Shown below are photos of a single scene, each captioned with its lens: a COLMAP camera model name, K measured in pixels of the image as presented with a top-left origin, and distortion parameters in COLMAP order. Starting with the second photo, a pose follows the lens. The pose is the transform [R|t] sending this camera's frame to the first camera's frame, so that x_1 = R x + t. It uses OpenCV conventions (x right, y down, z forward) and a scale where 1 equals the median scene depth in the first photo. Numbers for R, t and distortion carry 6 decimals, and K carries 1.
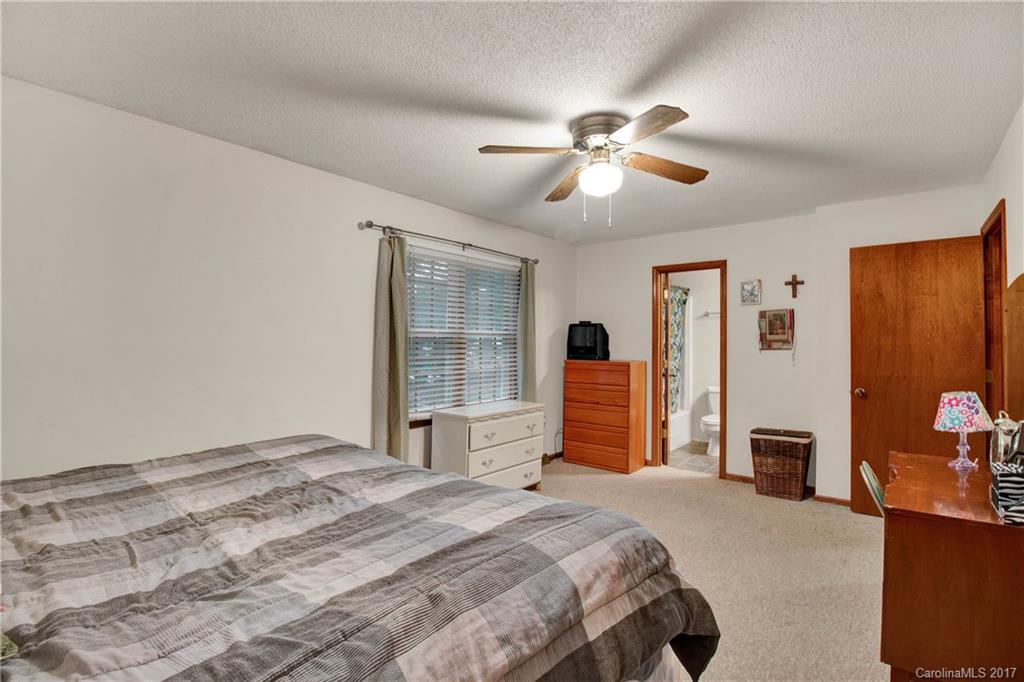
lens RADIAL K [[495.6, 0, 507.5], [0, 495.6, 344.3], [0, 0, 1]] dist [-0.000631, -0.000342]
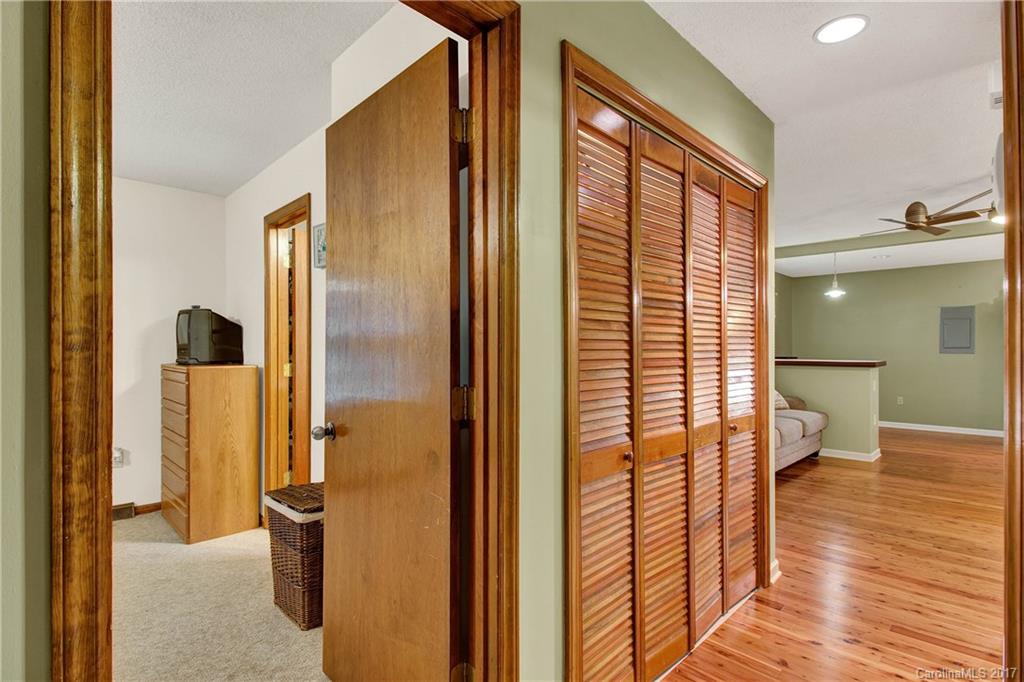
lens RADIAL K [[495.6, 0, 507.5], [0, 495.6, 344.3], [0, 0, 1]] dist [-0.000631, -0.000342]
pose [[0.993641, -0.007040, -0.112376, 0.753603], [0.006514, 0.999966, -0.005049, 0.013996], [0.112408, 0.004285, 0.993653, 0.444755]]
